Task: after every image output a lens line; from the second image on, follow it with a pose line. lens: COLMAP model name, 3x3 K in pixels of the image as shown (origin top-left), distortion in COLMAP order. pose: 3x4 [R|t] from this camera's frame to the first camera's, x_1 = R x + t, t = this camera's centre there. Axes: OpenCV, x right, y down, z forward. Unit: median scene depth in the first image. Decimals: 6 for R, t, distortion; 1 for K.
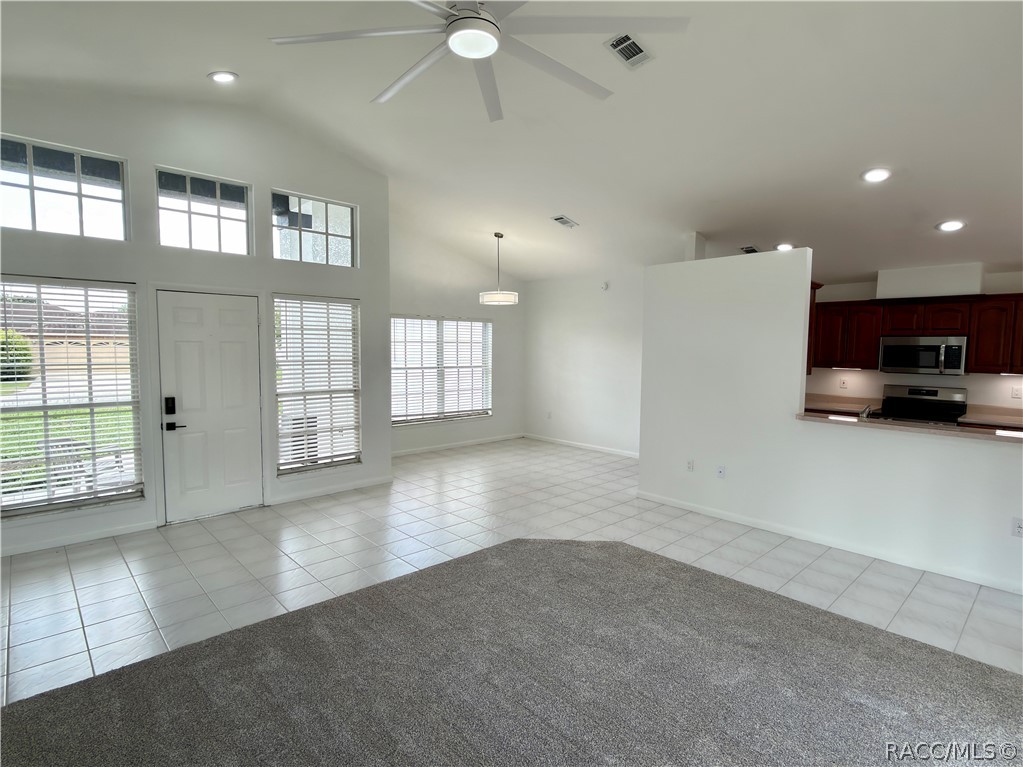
lens RADIAL K [[520.8, 0, 515.6], [0, 520.8, 385.2], [0, 0, 1]] dist [-0.002981, -0.000402]
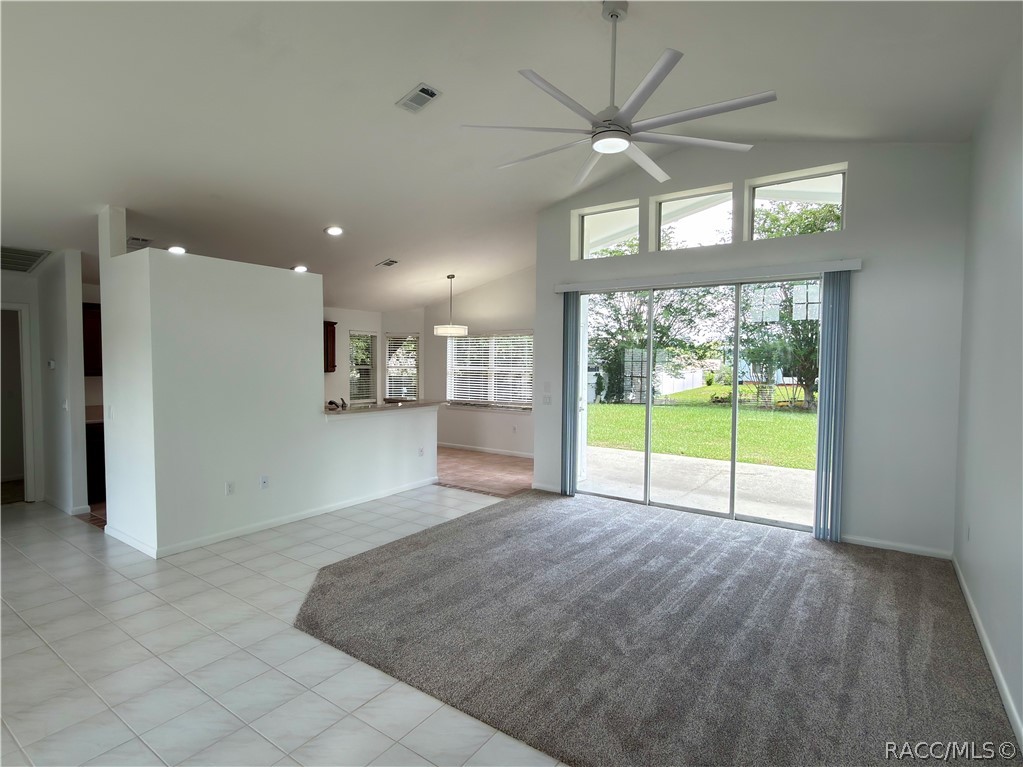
lens RADIAL K [[520.8, 0, 509.2], [0, 520.8, 384.0], [0, 0, 1]] dist [-0.002981, -0.000402]
pose [[-0.206498, -0.054646, 0.976920, -0.761109], [0.061625, 0.995731, 0.068724, -0.066494], [-0.976504, 0.074394, -0.202249, 0.853805]]
